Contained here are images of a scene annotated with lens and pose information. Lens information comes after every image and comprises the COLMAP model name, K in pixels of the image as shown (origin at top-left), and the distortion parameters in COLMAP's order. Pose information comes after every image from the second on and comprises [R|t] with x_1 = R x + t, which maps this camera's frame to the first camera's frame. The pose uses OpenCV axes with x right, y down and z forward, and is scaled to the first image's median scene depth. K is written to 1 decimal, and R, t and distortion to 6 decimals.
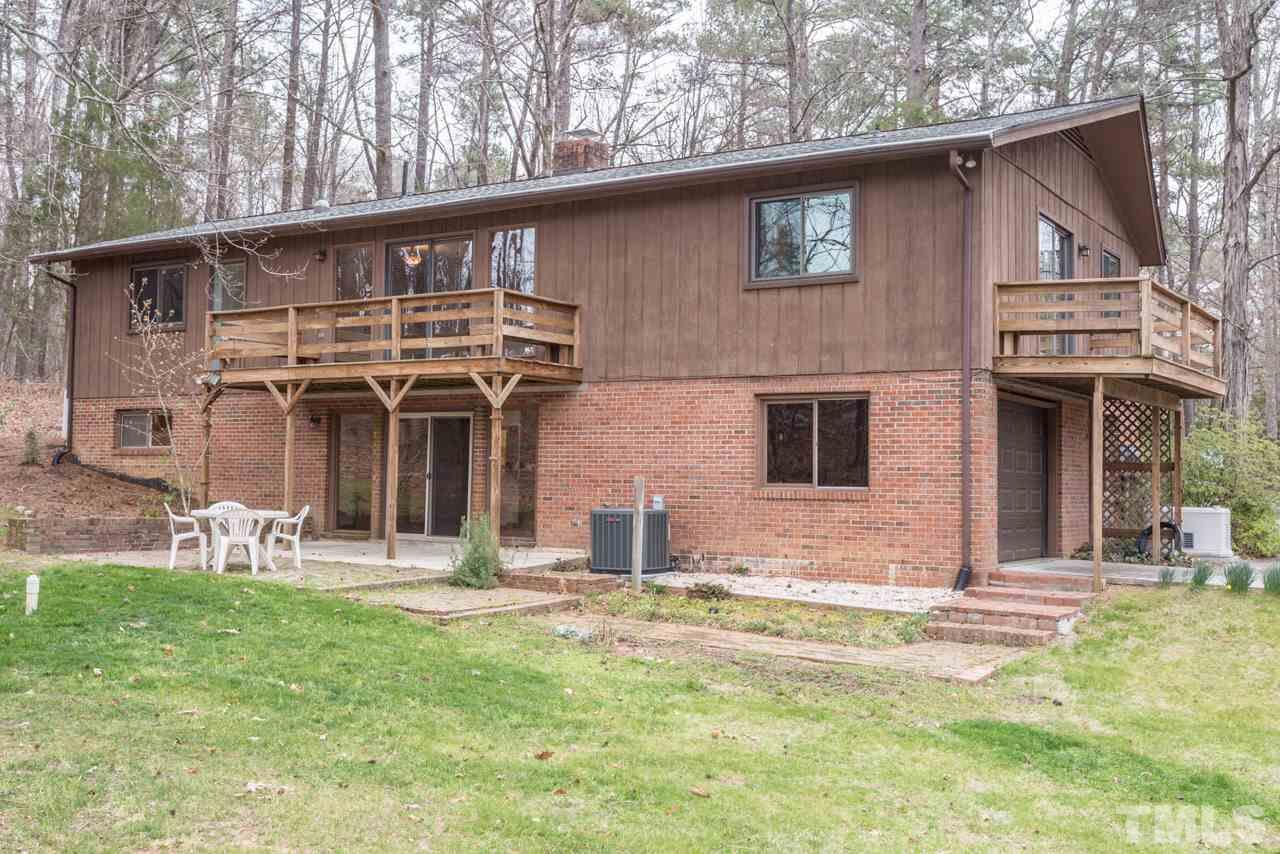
lens RADIAL K [[1250.5, 0, 641.1], [0, 1250.5, 425.1], [0, 0, 1]] dist [0.005287, 0.000000]
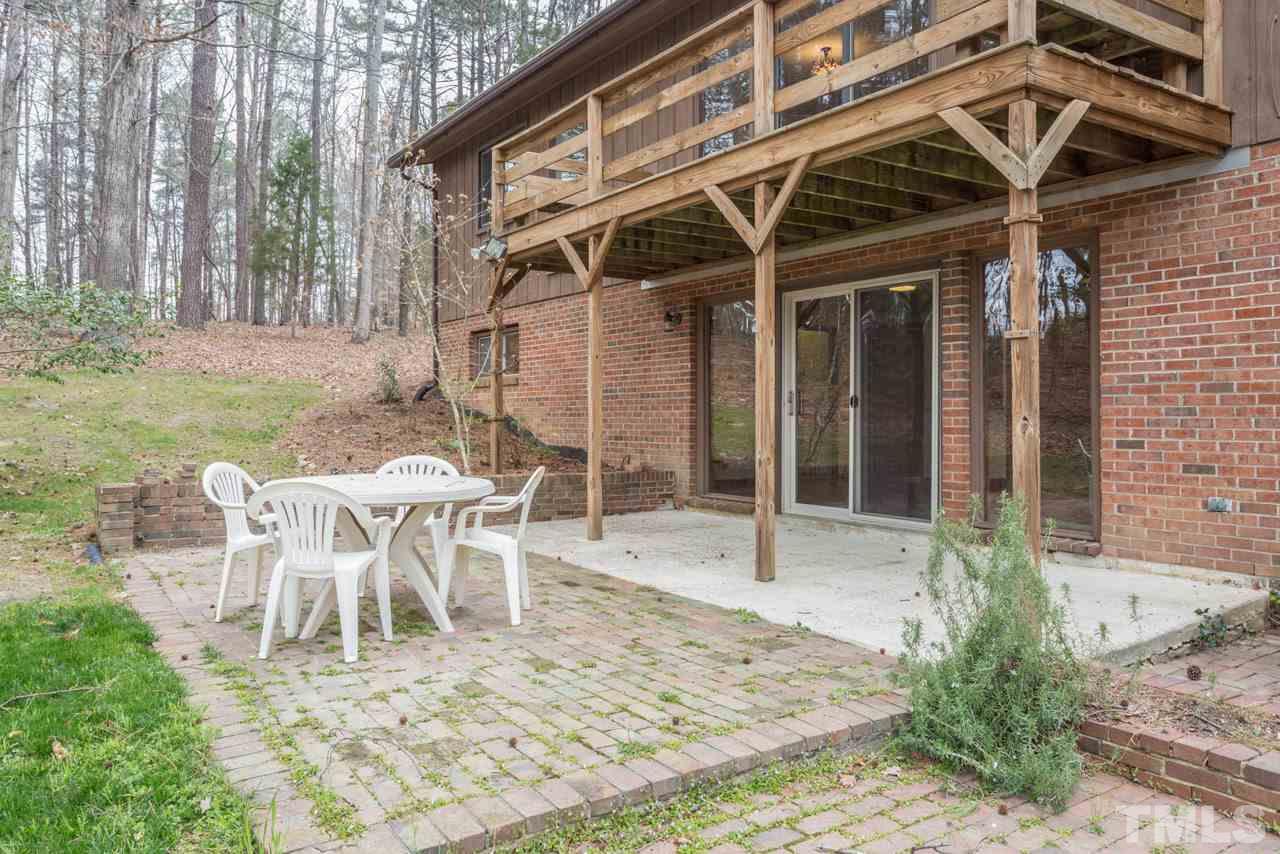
lens RADIAL K [[944.3, 0, 648.7], [0, 944.3, 394.7], [0, 0, 1]] dist [0.002005, 0.000496]
pose [[0.918417, -0.023057, -0.394941, -0.100167], [0.029378, 0.999519, 0.009965, 0.034765], [0.394521, -0.020755, 0.918652, 0.656718]]
